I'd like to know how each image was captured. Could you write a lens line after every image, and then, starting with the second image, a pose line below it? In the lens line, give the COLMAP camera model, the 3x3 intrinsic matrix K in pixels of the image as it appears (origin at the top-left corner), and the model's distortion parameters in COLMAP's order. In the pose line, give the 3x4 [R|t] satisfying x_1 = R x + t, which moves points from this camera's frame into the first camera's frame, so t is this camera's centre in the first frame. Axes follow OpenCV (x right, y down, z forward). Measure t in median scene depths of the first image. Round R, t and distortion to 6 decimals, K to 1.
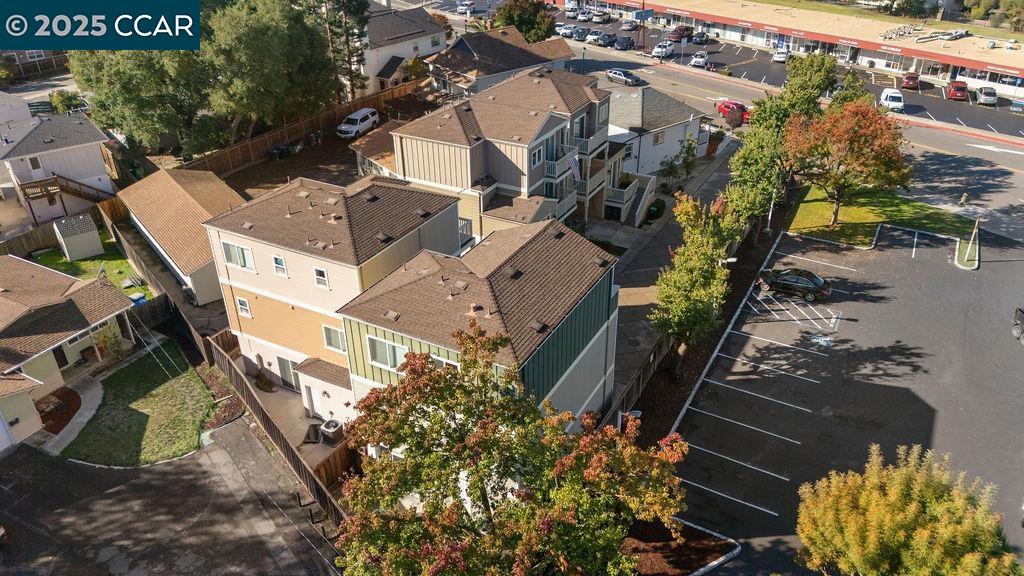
lens RADIAL K [[756.2, 0, 508.0], [0, 756.2, 286.0], [0, 0, 1]] dist [0.061038, -0.052019]
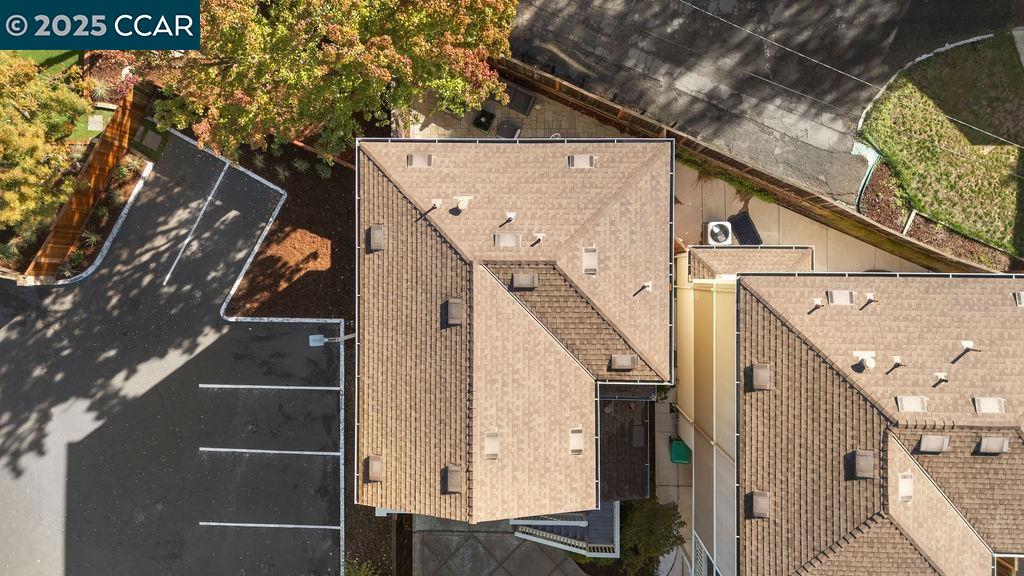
lens RADIAL K [[756.2, 0, 513.9], [0, 756.2, 279.4], [0, 0, 1]] dist [0.061038, -0.052019]
pose [[-0.876335, 0.478986, 0.051091, -0.052013], [-0.199335, -0.457149, 0.866764, -0.337601], [0.438524, 0.749391, 0.496094, 0.429351]]
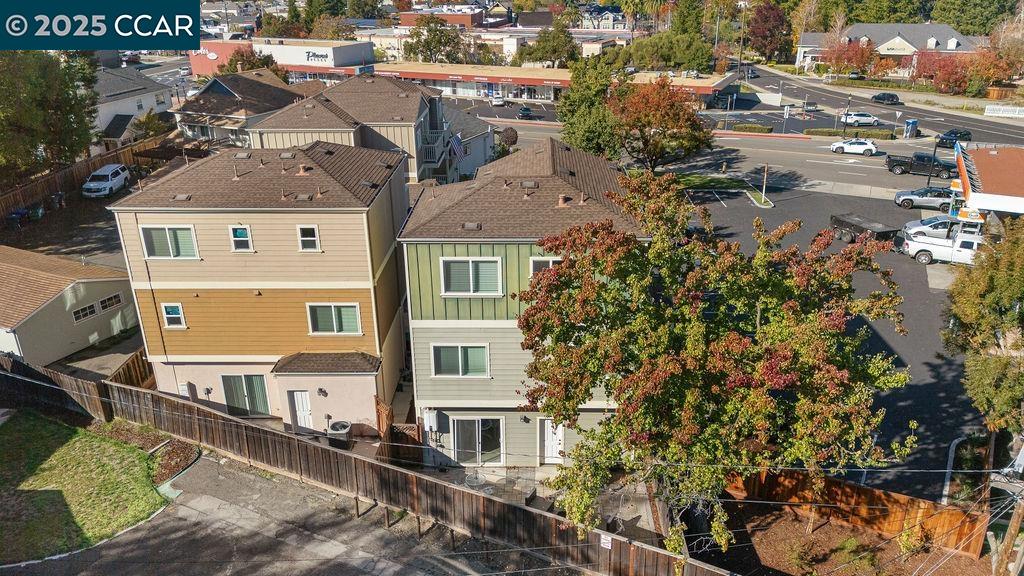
lens RADIAL K [[756.2, 0, 515.2], [0, 756.2, 289.5], [0, 0, 1]] dist [0.061038, -0.052019]
pose [[0.888656, -0.175314, 0.423740, -0.286656], [0.227727, 0.970758, -0.075953, 0.109411], [-0.398034, 0.163993, 0.902594, 0.134280]]
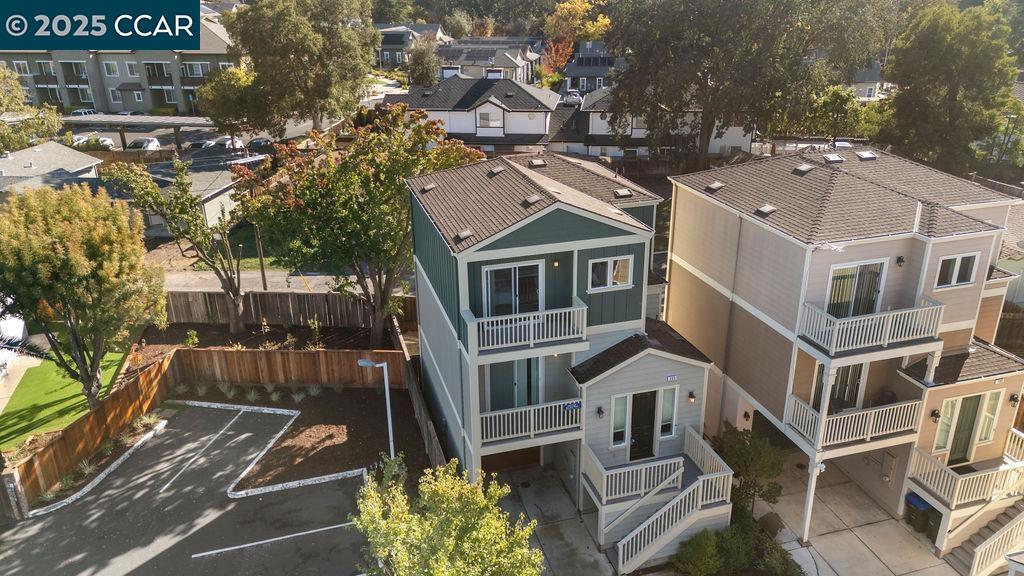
lens RADIAL K [[756.2, 0, 517.7], [0, 756.2, 284.9], [0, 0, 1]] dist [0.061038, -0.052019]
pose [[-0.700032, 0.283874, -0.655263, 0.371219], [-0.341201, 0.673117, 0.656121, -0.313199], [0.627325, 0.682882, -0.374346, 0.886737]]
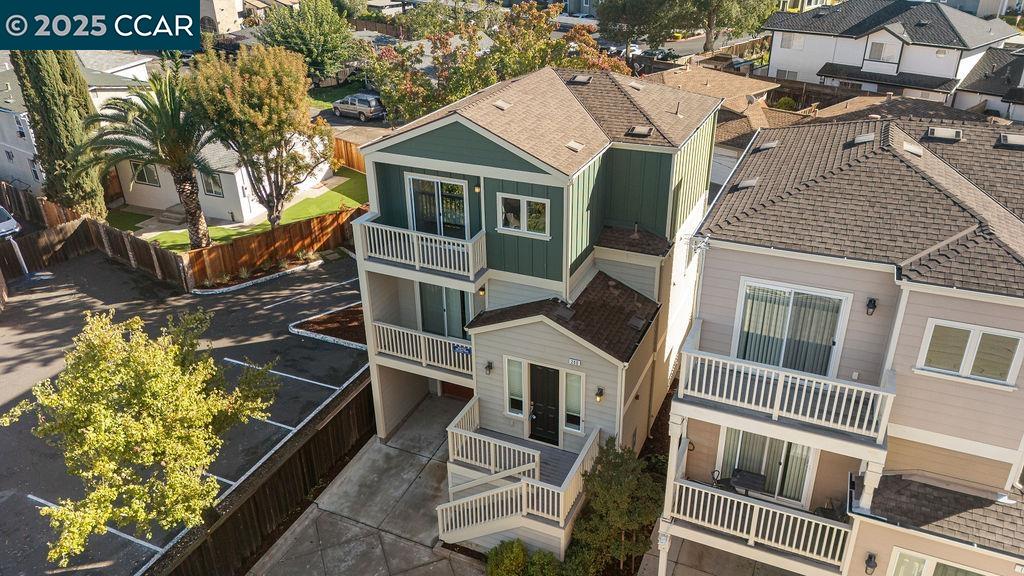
lens RADIAL K [[756.2, 0, 508.7], [0, 756.2, 288.8], [0, 0, 1]] dist [0.061038, -0.052019]
pose [[-0.996822, 0.058794, -0.053745, 0.042810], [-0.013083, 0.544706, 0.838525, -0.339457], [0.078575, 0.836564, -0.542206, 0.990068]]
